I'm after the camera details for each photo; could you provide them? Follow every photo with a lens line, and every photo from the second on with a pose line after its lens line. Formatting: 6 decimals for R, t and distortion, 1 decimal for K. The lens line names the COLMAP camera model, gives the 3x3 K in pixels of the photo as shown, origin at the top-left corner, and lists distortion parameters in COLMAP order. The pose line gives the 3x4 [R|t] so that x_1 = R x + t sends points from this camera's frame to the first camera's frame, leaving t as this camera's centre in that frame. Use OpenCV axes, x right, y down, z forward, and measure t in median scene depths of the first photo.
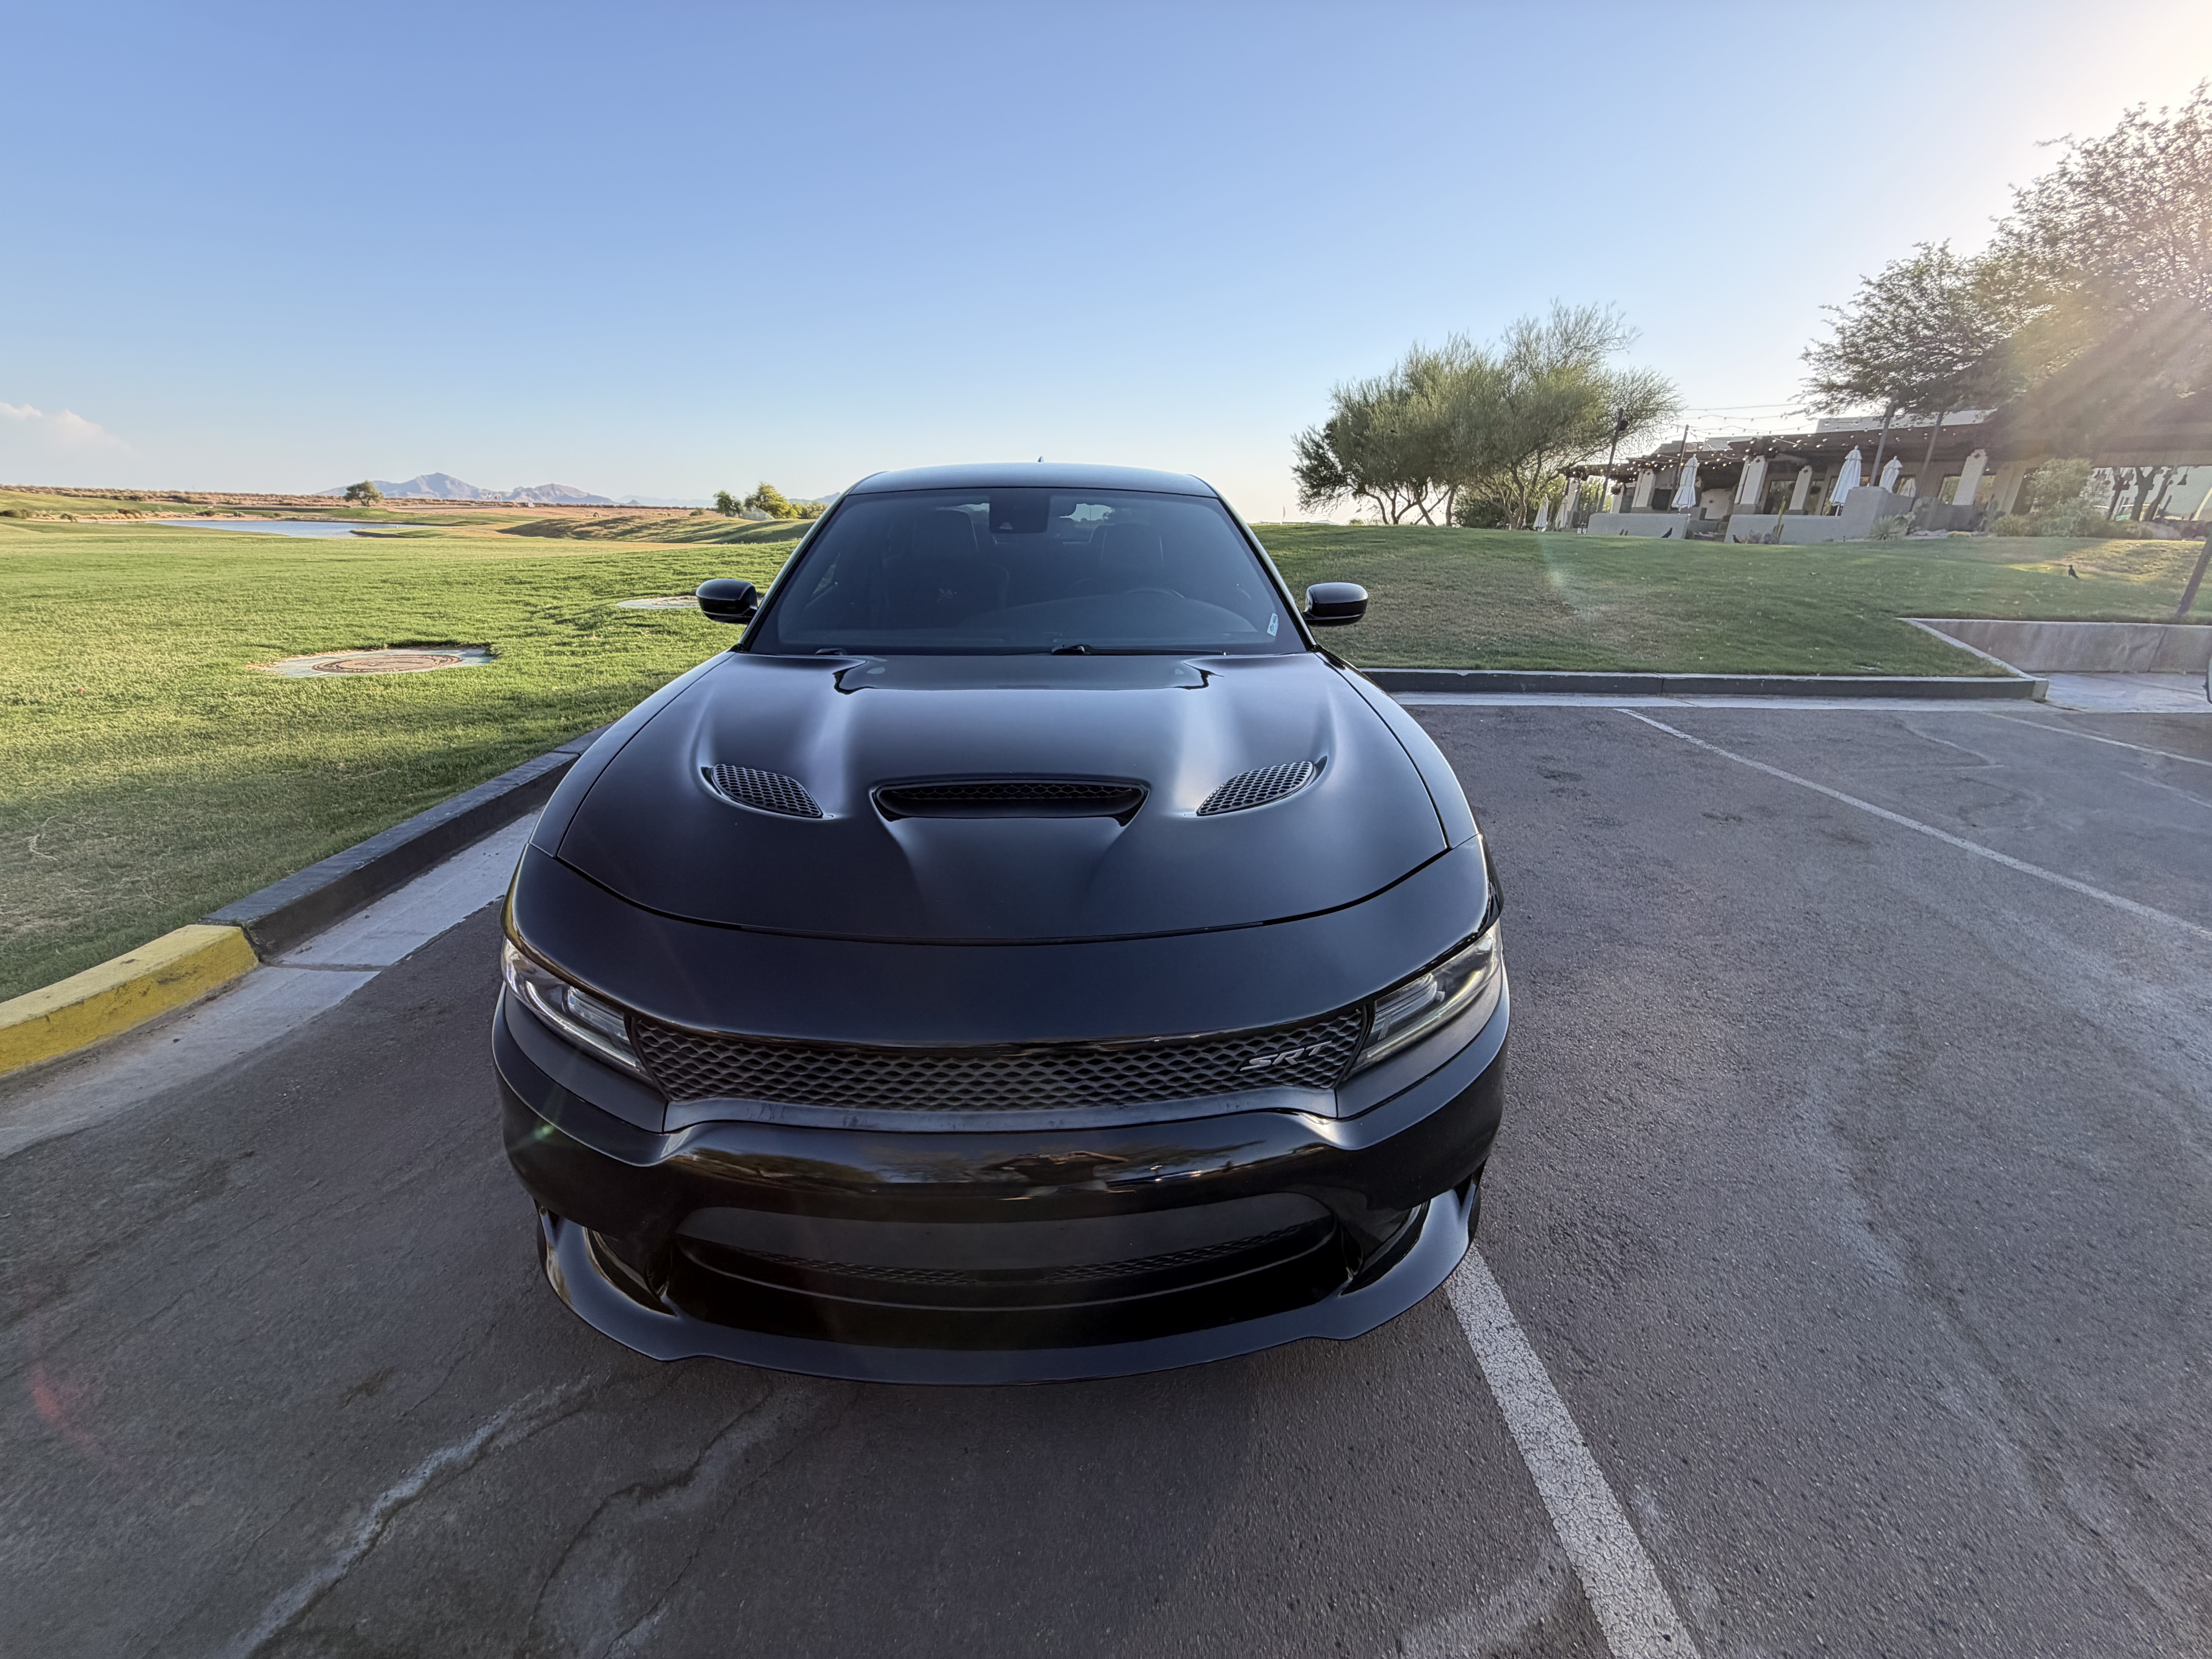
lens RADIAL K [[892.1, 0, 1106.0], [0, 892.1, 829.5], [0, 0, 1]] dist [-0.000173, -0.000088]
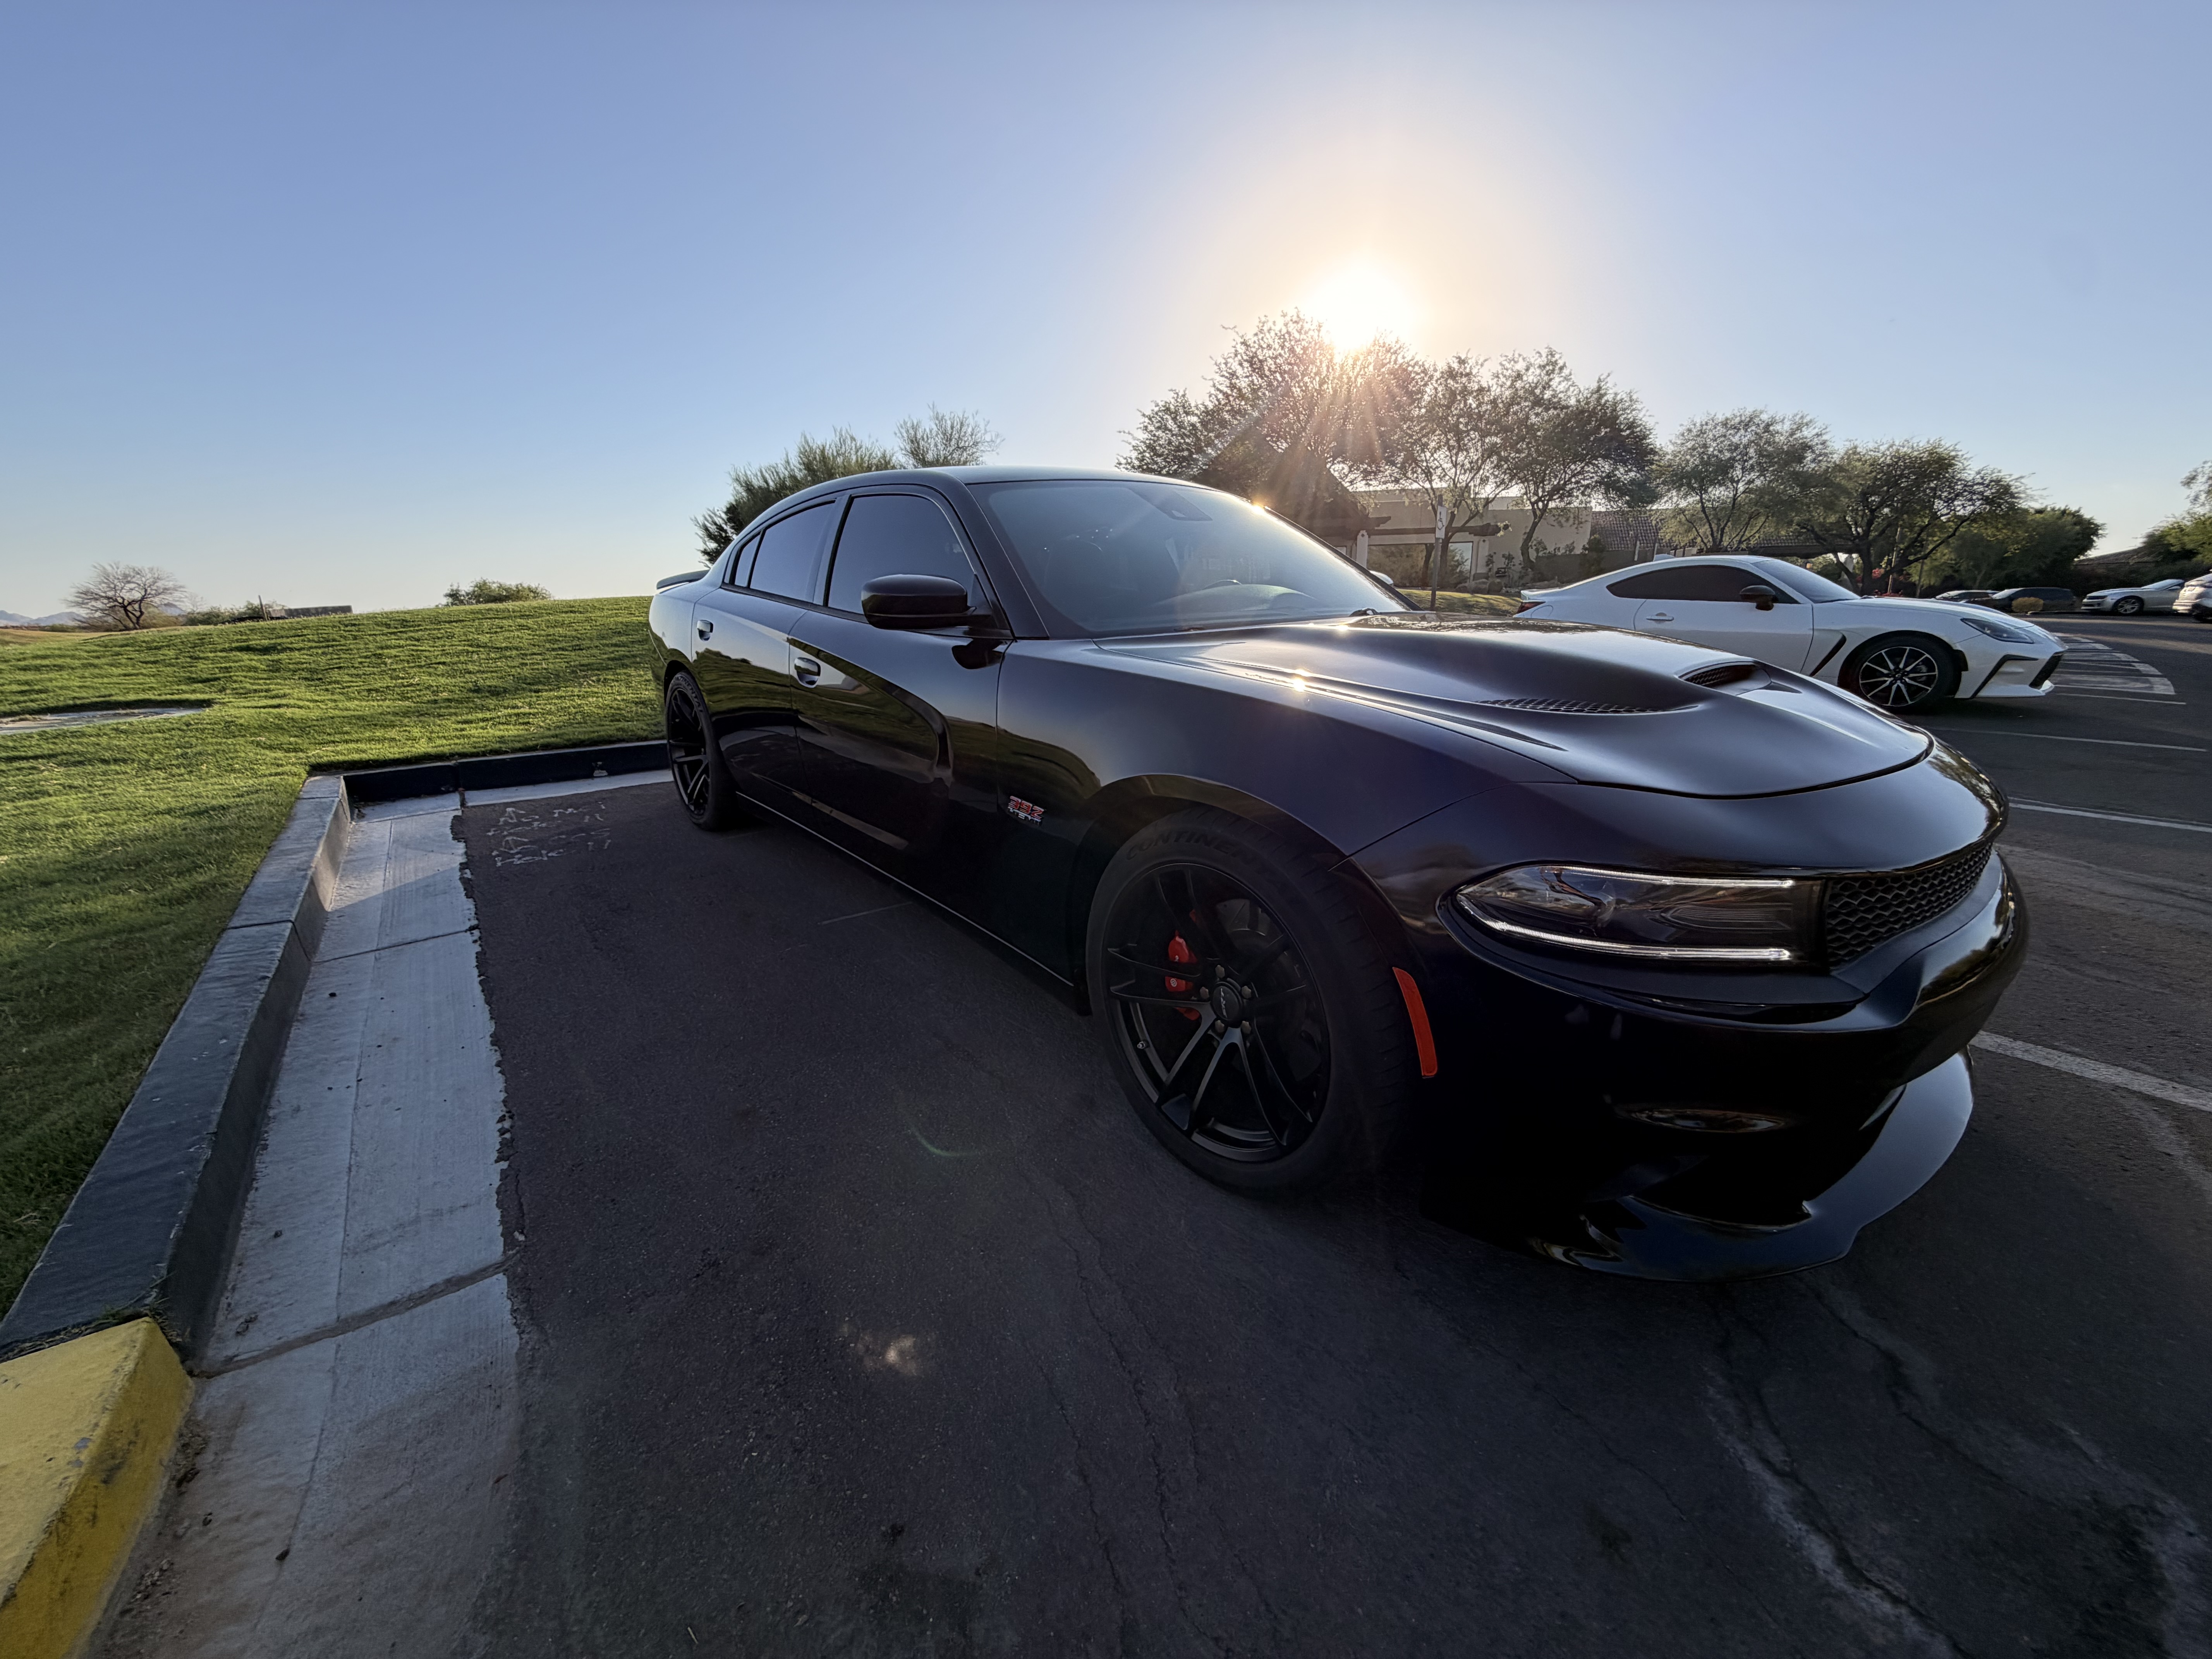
lens RADIAL K [[878.6, 0, 1106.0], [0, 878.6, 829.5], [0, 0, 1]] dist [0.001808, 0.000002]
pose [[0.789572, -0.186921, 0.584497, -0.775575], [0.235579, 0.971827, -0.007445, -0.016199], [-0.566638, 0.143574, 0.811362, 0.299302]]
